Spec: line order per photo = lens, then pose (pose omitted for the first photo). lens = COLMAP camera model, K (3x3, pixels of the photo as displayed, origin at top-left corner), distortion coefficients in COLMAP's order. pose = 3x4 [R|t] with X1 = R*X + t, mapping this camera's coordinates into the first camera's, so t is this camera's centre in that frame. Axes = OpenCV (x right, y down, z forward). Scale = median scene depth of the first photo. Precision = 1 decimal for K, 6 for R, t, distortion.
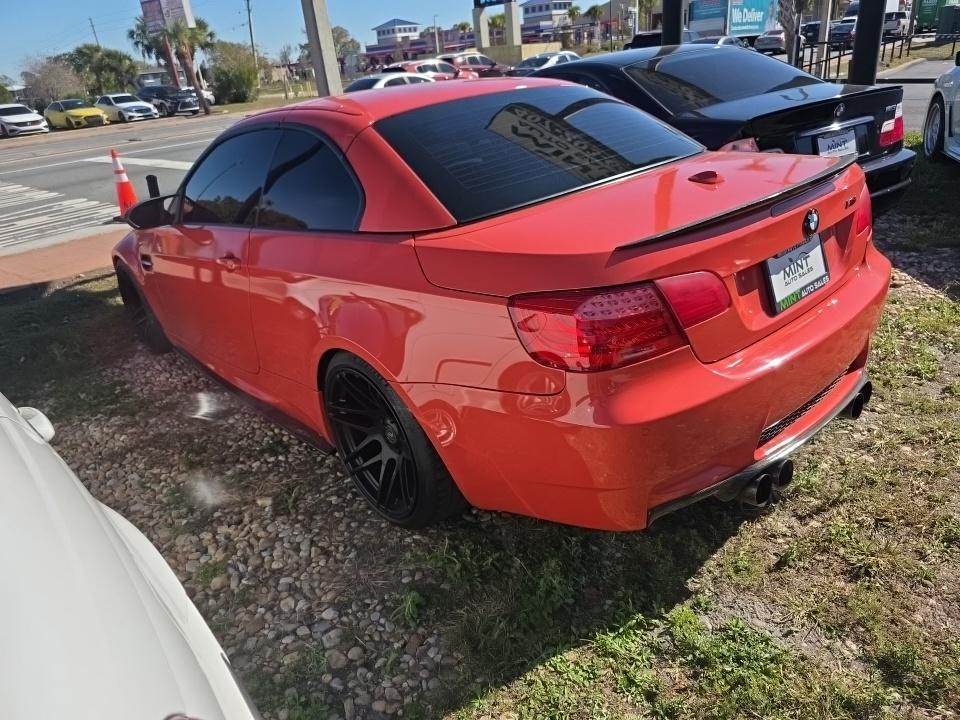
lens RADIAL K [[641.8, 0, 480.0], [0, 641.8, 360.0], [0, 0, 1]] dist [0.042903, -0.035508]
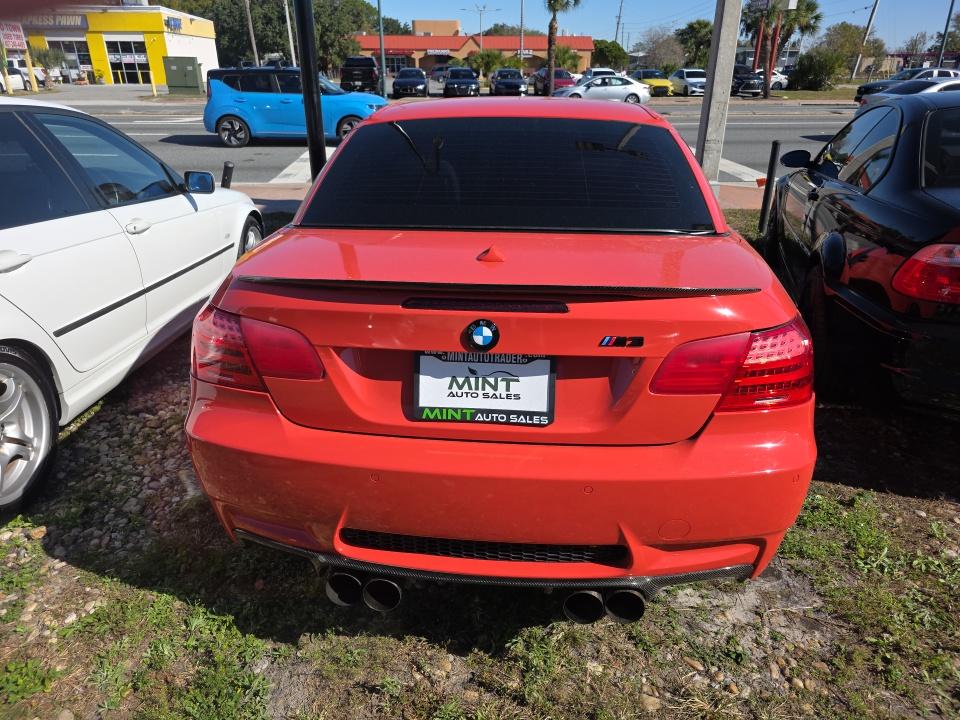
lens RADIAL K [[641.8, 0, 480.0], [0, 641.8, 360.0], [0, 0, 1]] dist [0.042903, -0.035508]
pose [[0.678134, 0.385790, -0.625540, 0.103790], [-0.369113, 0.914794, 0.164035, -0.031962], [0.635524, 0.119657, 0.762753, 0.040601]]
